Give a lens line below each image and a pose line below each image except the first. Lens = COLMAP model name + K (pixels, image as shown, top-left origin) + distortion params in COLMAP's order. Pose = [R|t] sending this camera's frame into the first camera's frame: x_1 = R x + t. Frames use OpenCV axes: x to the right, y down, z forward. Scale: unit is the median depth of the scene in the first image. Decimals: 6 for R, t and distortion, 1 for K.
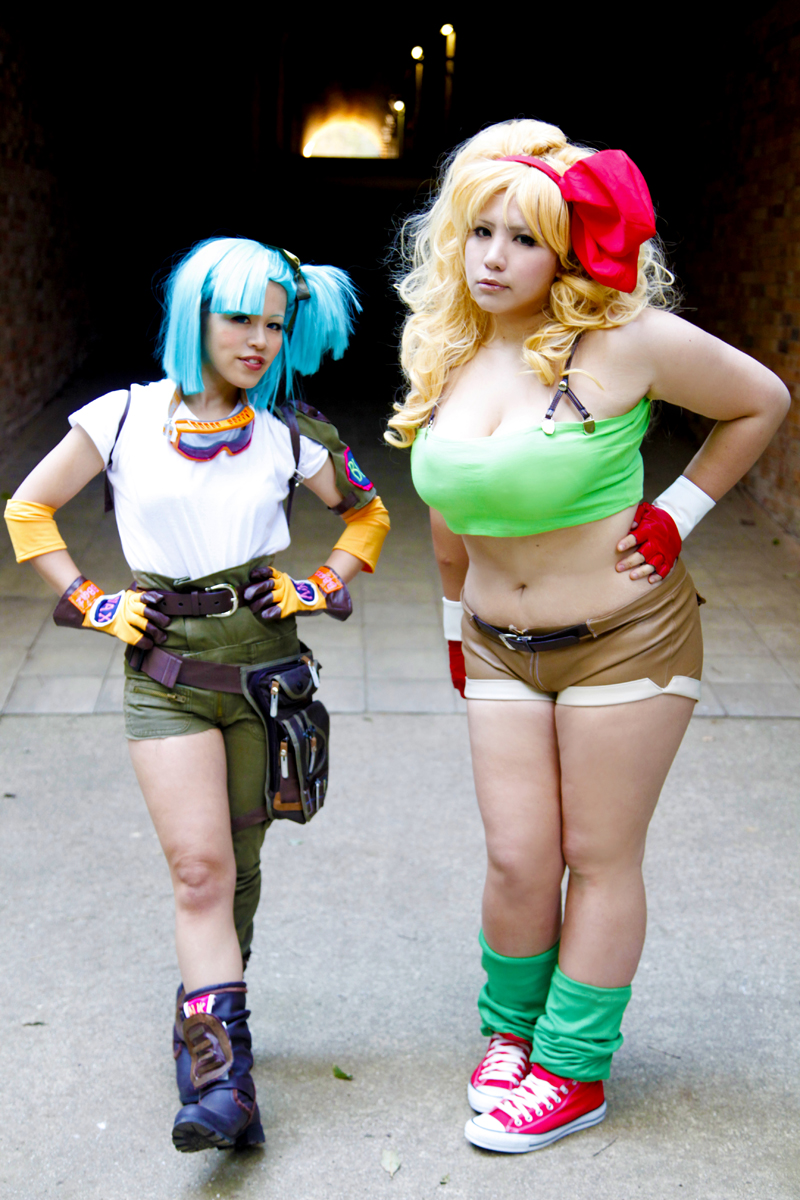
lens RADIAL K [[1662.7, 0, 395.8], [0, 1662.7, 589.2], [0, 0, 1]] dist [0.176386, 0.000000]
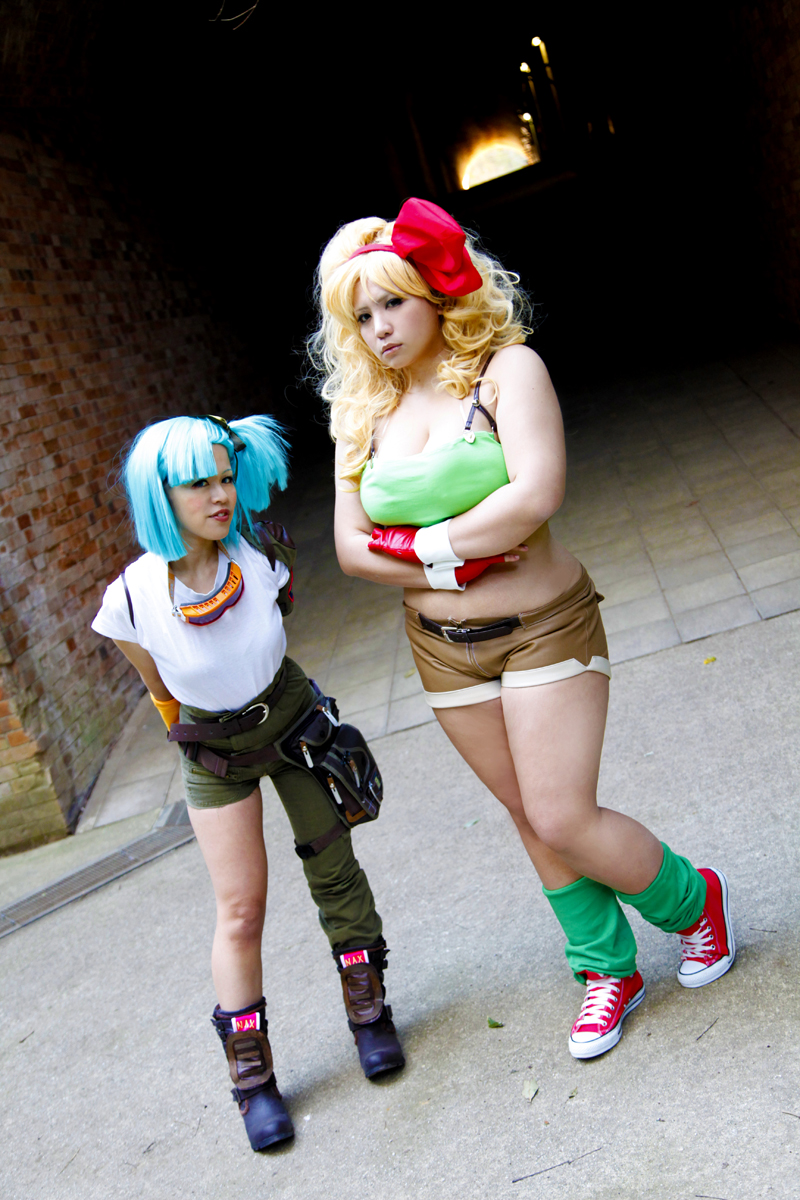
lens RADIAL K [[1485.1, 0, 379.7], [0, 1485.1, 591.6], [0, 0, 1]] dist [0.119938, 0.000000]
pose [[0.928827, -0.315893, -0.193630, 0.166921], [0.317839, 0.947895, -0.021774, -0.000805], [0.190420, -0.041319, 0.980833, -0.025665]]
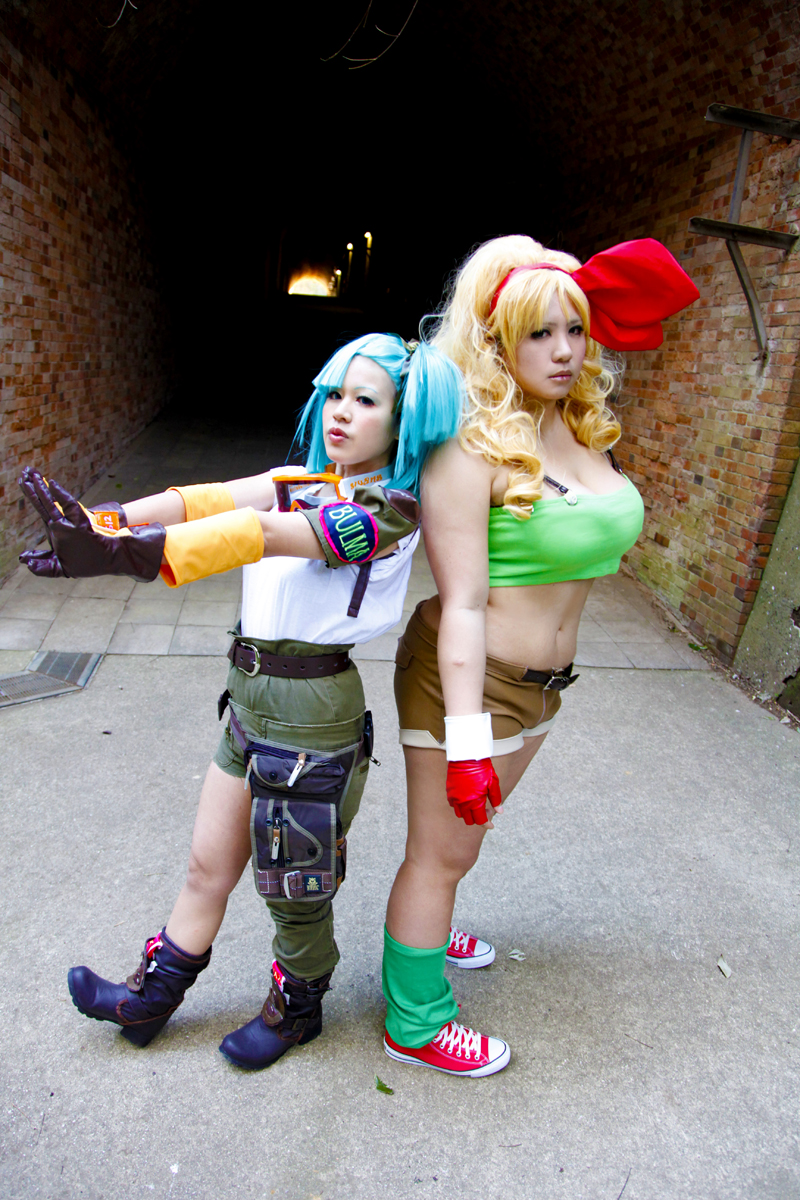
lens RADIAL K [[821.2, 0, 406.3], [0, 821.2, 603.5], [0, 0, 1]] dist [-0.118629, 0.061282]
pose [[0.994301, 0.033023, 0.101368, -0.071434], [-0.043711, 0.993501, 0.105093, -0.087254], [-0.097239, -0.108924, 0.989283, 0.433103]]
